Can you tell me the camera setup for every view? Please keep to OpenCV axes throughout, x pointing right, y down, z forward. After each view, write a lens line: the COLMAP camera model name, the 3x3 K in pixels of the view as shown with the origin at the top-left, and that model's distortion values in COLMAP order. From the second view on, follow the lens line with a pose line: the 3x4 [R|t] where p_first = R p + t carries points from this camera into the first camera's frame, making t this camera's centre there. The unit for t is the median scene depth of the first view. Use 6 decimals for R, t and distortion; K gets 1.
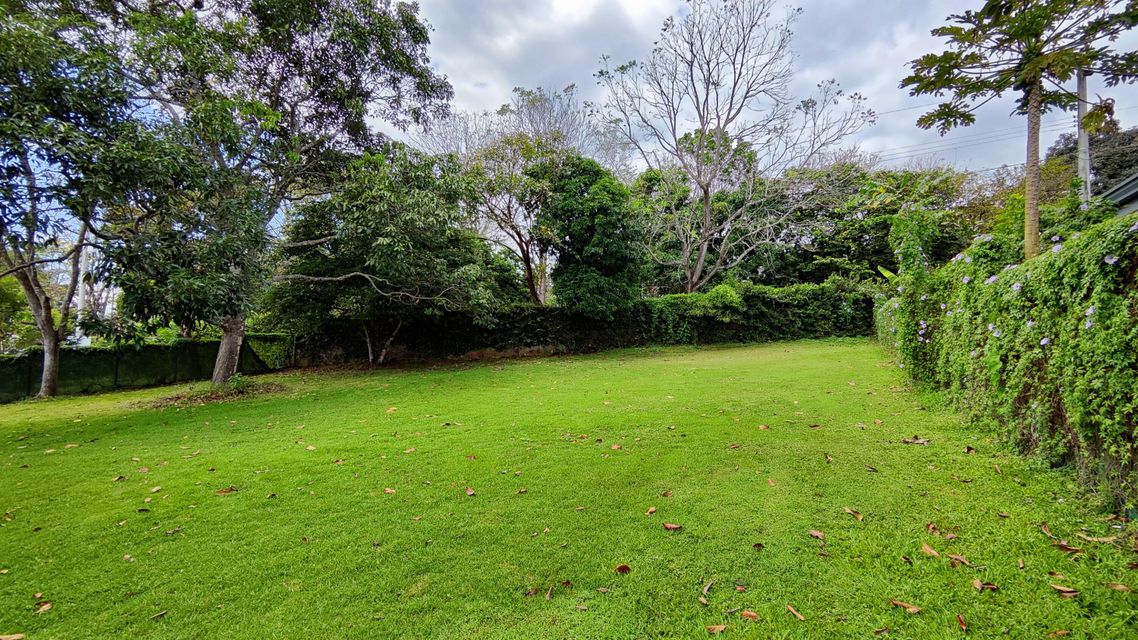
lens RADIAL K [[528.9, 0, 569.0], [0, 528.9, 320.0], [0, 0, 1]] dist [0.011386, -0.000010]
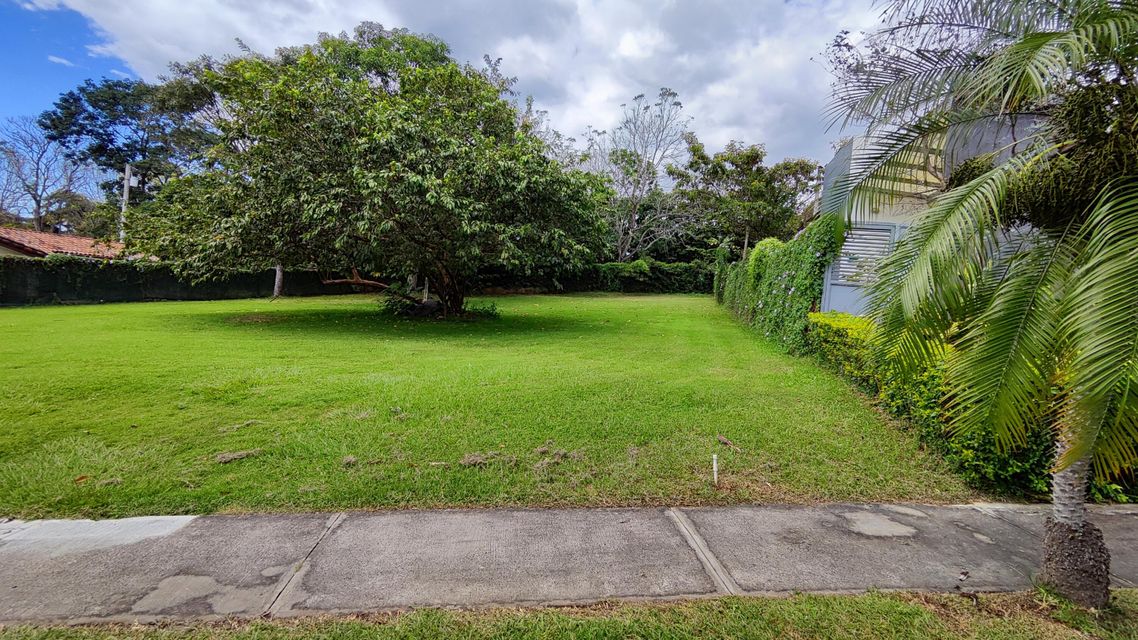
lens RADIAL K [[528.9, 0, 569.0], [0, 528.9, 320.0], [0, 0, 1]] dist [0.011386, -0.000010]
pose [[0.966116, 0.050712, 0.253077, -0.485340], [-0.075256, 0.993251, 0.088257, -0.006134], [-0.246893, -0.104312, 0.963412, -0.864128]]
